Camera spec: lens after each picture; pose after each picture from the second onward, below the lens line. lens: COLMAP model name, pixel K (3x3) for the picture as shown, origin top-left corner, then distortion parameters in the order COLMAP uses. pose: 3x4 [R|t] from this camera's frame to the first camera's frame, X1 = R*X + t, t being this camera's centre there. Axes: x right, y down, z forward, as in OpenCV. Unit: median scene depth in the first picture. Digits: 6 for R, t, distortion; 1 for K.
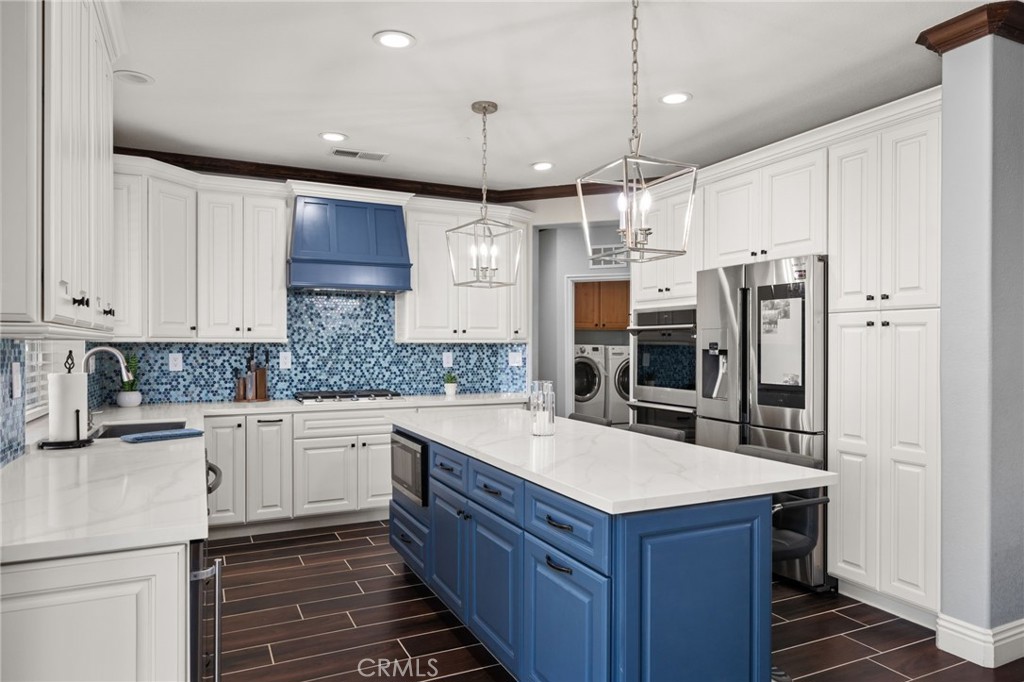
lens RADIAL K [[652.6, 0, 512.5], [0, 652.6, 338.1], [0, 0, 1]] dist [0.002011, 0.001057]
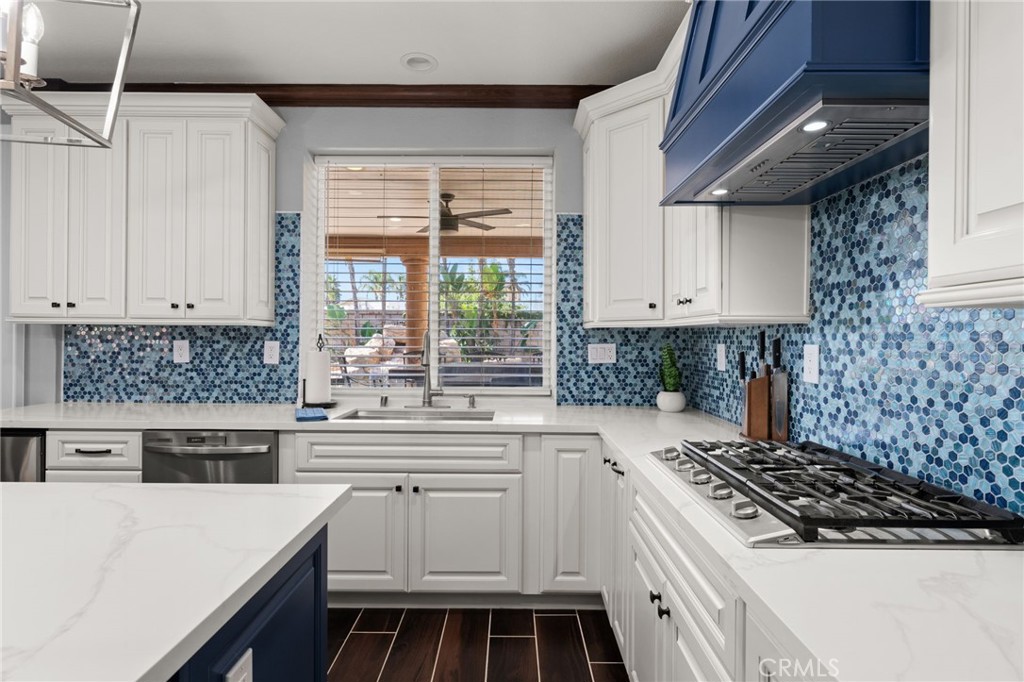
lens RADIAL K [[524.9, 0, 512.0], [0, 524.9, 341.0], [0, 0, 1]] dist [0.001872, 0.000333]
pose [[-0.436143, 0.001104, -0.899877, 0.052137], [0.002325, 0.999997, 0.000100, 0.018088], [0.899875, -0.002048, -0.436144, 0.963471]]
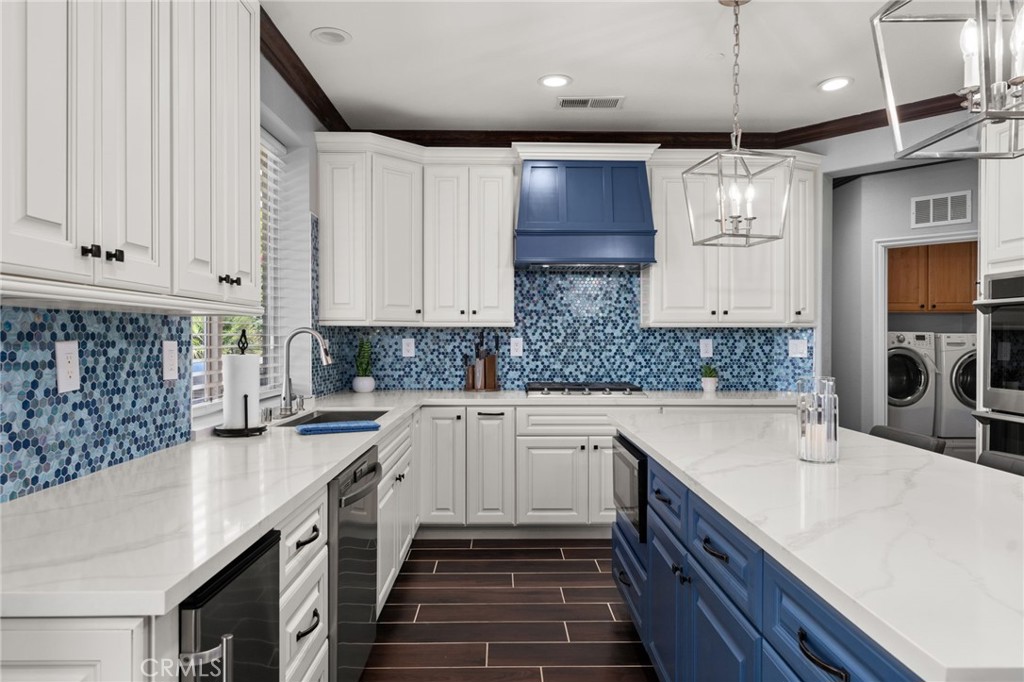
lens RADIAL K [[652.6, 0, 512.5], [0, 652.6, 338.1], [0, 0, 1]] dist [0.002011, 0.001057]
pose [[0.906772, 0.001358, -0.421618, 0.027254], [0.003479, 0.999937, 0.010703, 0.011964], [0.421606, -0.011172, 0.906710, 0.177479]]
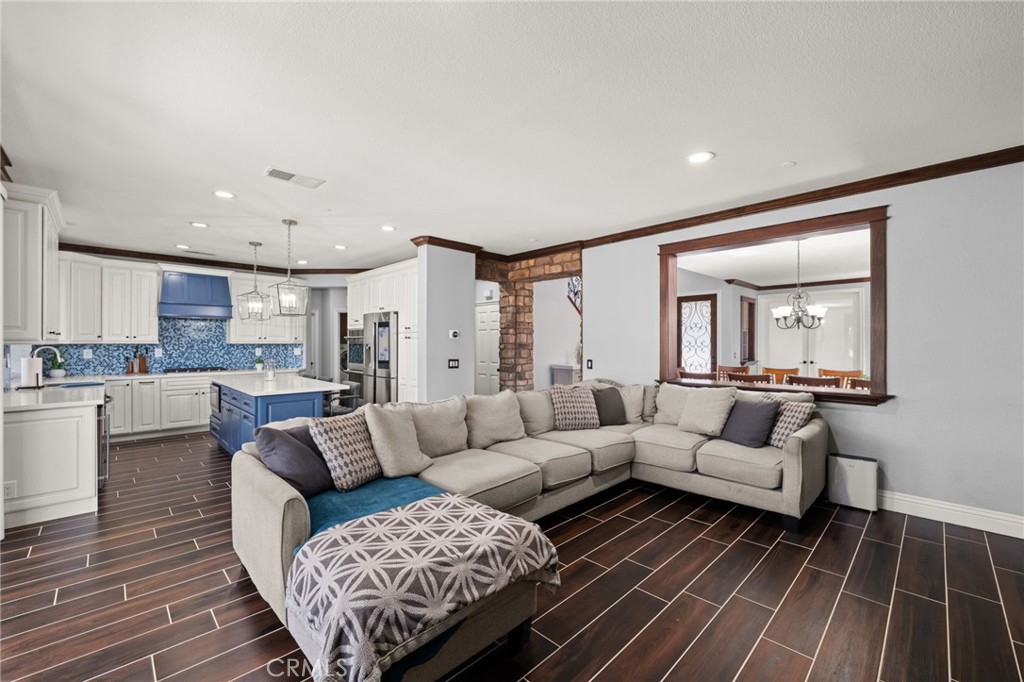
lens RADIAL K [[417.7, 0, 508.8], [0, 417.7, 341.0], [0, 0, 1]] dist [0.000086, 0.000116]
pose [[0.949614, 0.001551, 0.313418, 0.254026], [-0.003498, 0.999978, 0.005648, -0.011782], [-0.313402, -0.006460, 0.949598, -0.512431]]
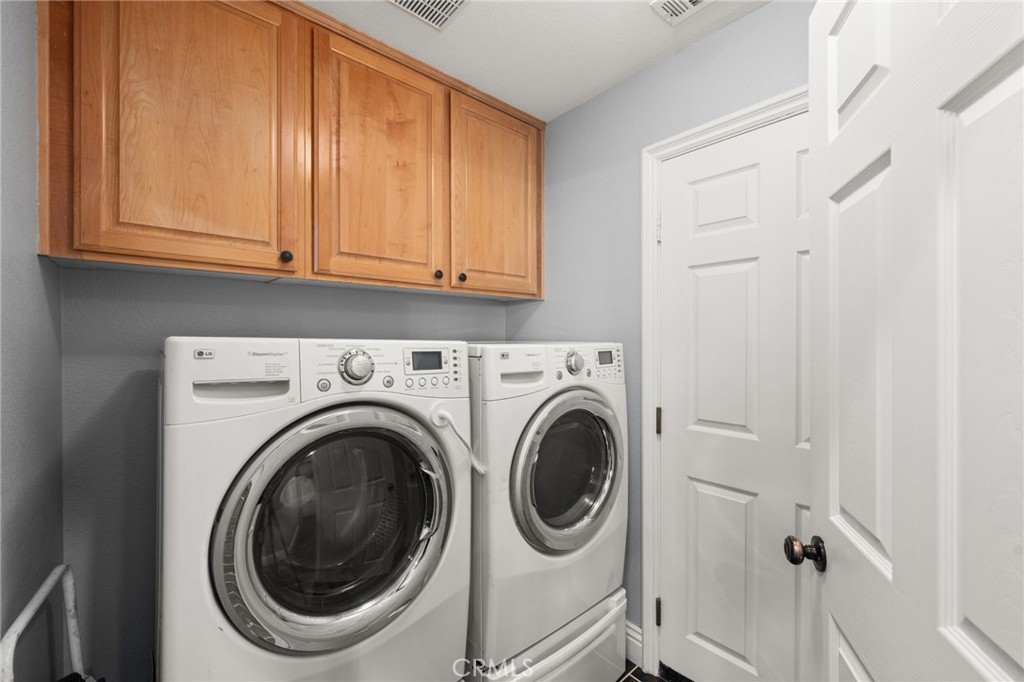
lens RADIAL K [[417.7, 0, 508.8], [0, 417.7, 341.0], [0, 0, 1]] dist [0.000086, 0.000116]
pose [[0.963782, -0.000821, 0.266690, 0.179216], [-0.001593, 0.999960, 0.008836, 0.014696], [-0.266686, -0.008941, 0.963742, 1.331048]]
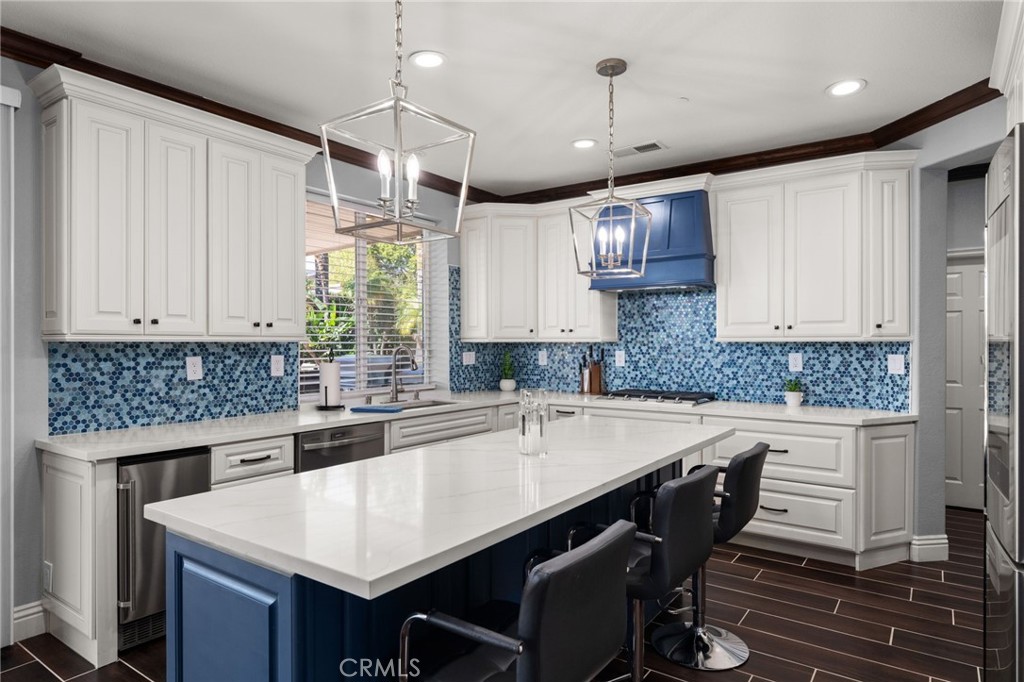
lens RADIAL K [[599.8, 0, 512.0], [0, 599.8, 341.0], [0, 0, 1]] dist [-0.000748, 0.000187]
pose [[0.481374, -0.003988, -0.876506, 0.423001], [0.010369, 0.999946, 0.001145, 0.002285], [0.876454, -0.009639, 0.481389, 0.368880]]
